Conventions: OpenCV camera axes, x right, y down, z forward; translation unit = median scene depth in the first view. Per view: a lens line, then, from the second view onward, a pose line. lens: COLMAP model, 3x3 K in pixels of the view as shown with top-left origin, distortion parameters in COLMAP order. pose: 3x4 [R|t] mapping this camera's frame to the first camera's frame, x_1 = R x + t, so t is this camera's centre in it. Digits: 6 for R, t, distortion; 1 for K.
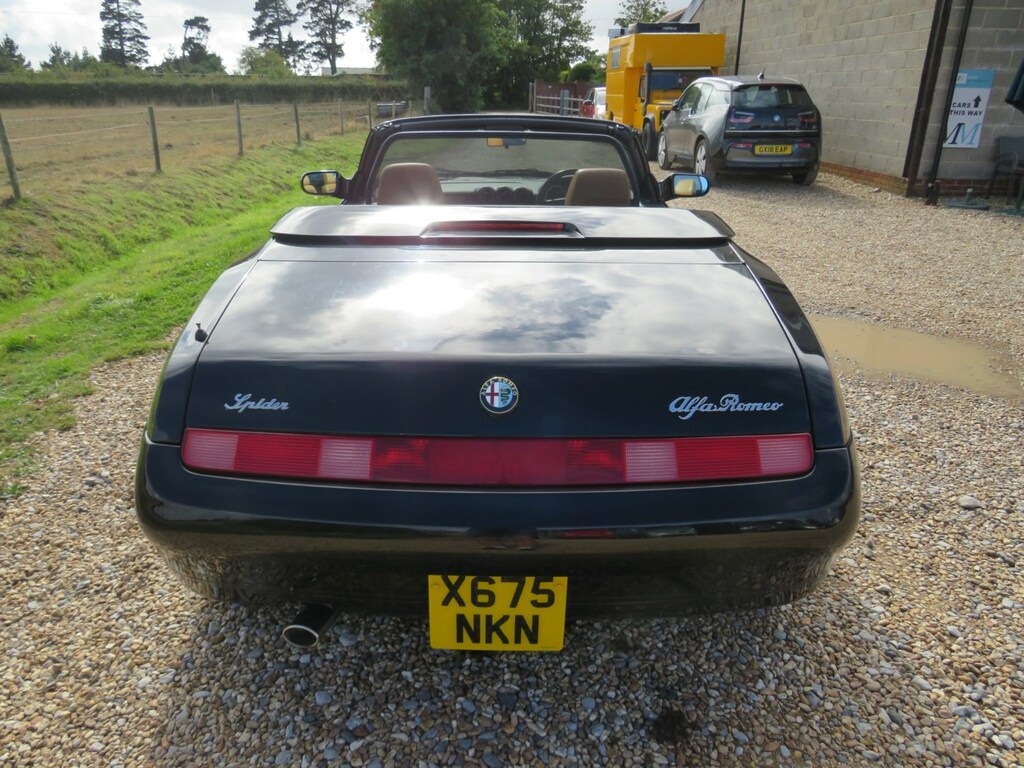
lens RADIAL K [[728.9, 0, 504.0], [0, 728.9, 373.6], [0, 0, 1]] dist [-0.032373, 0.013785]
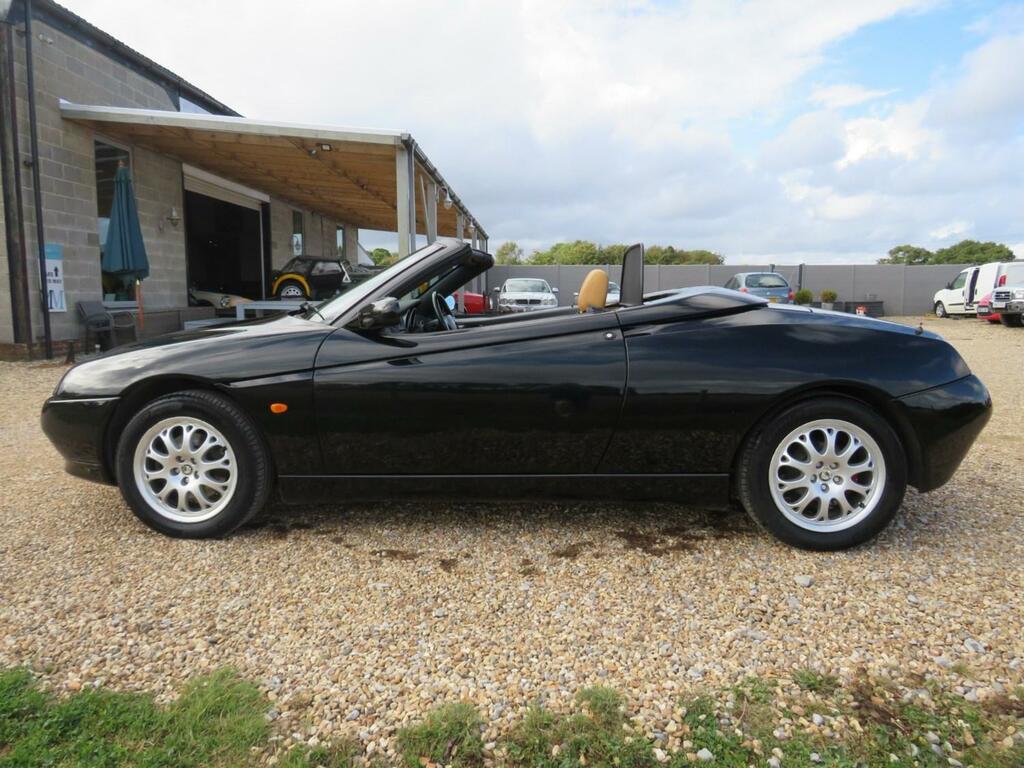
lens RADIAL K [[728.9, 0, 504.7], [0, 728.9, 353.4], [0, 0, 1]] dist [-0.032373, 0.013785]
pose [[0.047309, -0.087785, 0.995015, -0.411451], [0.361443, 0.930134, 0.064876, -0.089305], [-0.931193, 0.356572, 0.075733, 0.332582]]
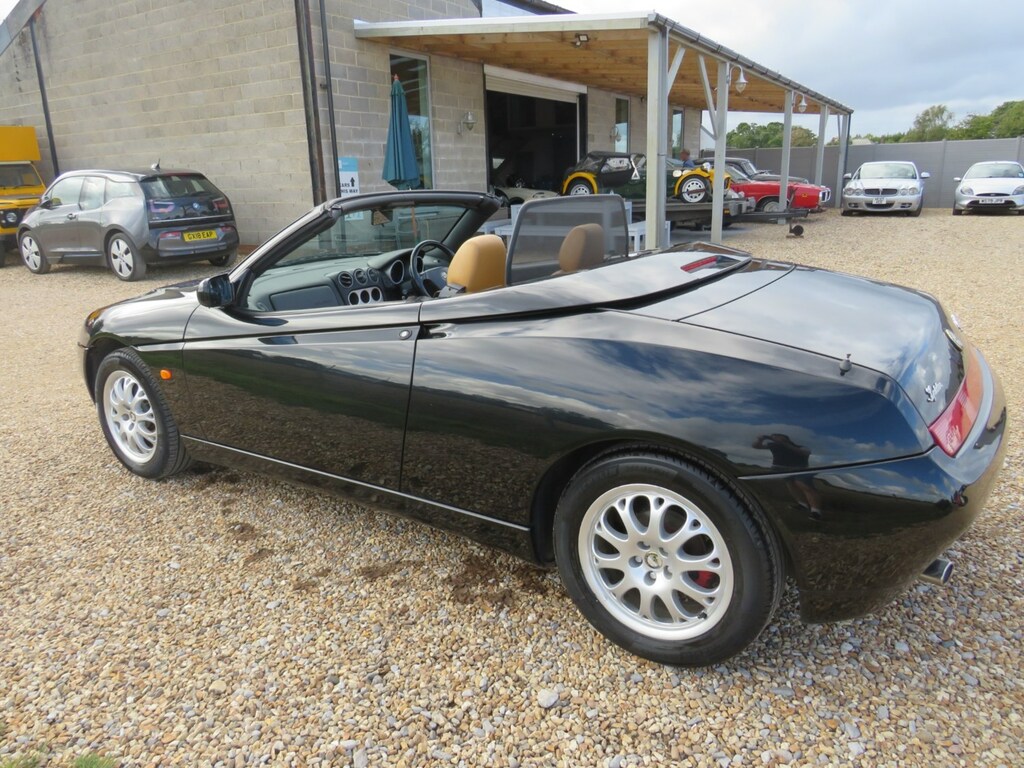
lens RADIAL K [[728.9, 0, 506.2], [0, 728.9, 363.4], [0, 0, 1]] dist [-0.032373, 0.013785]
pose [[0.544856, -0.227548, 0.807065, -0.282626], [0.331457, 0.942536, 0.041975, -0.048718], [-0.770239, 0.244637, 0.588969, 0.135895]]
